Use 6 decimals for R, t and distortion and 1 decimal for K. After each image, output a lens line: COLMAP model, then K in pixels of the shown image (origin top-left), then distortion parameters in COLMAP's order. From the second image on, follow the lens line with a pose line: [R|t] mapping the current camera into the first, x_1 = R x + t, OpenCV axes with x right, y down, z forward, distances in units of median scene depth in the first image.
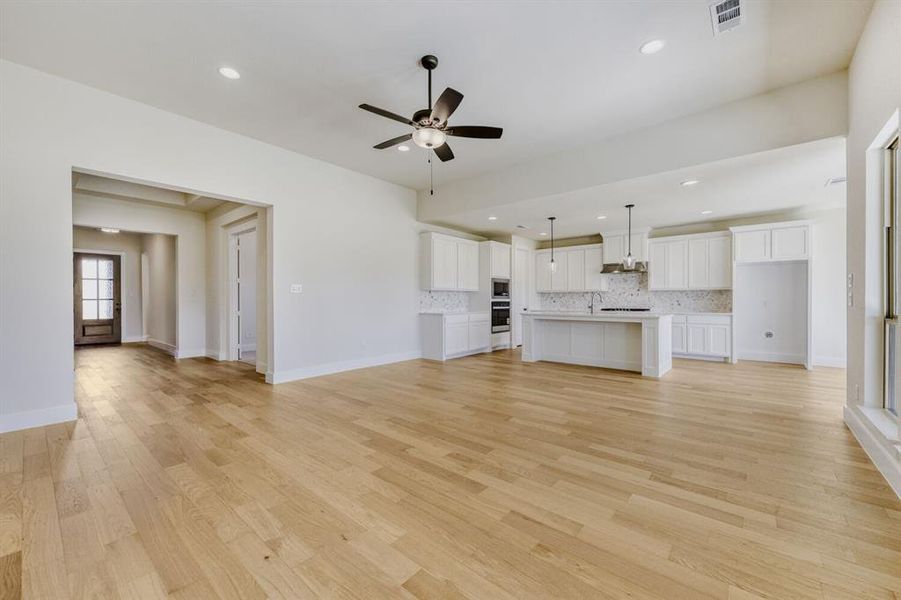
lens RADIAL K [[357.7, 0, 444.1], [0, 357.7, 300.3], [0, 0, 1]] dist [0.005521, 0.000149]
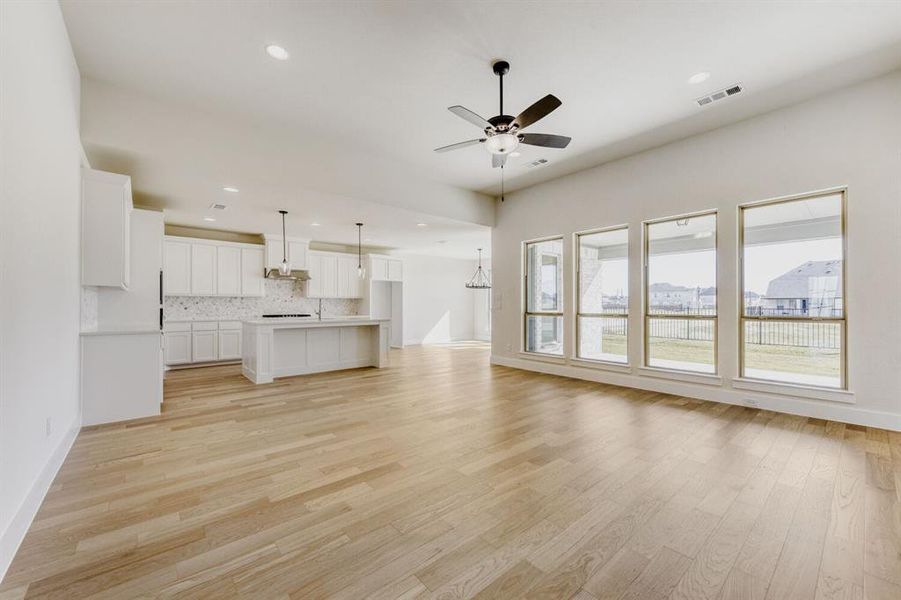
lens RADIAL K [[357.7, 0, 453.0], [0, 357.7, 302.4], [0, 0, 1]] dist [0.005521, 0.000149]
pose [[0.137201, 0.009466, 0.990498, -0.464971], [0.002361, 0.999948, -0.009883, -0.000208], [-0.990540, 0.003695, 0.137172, 0.440876]]
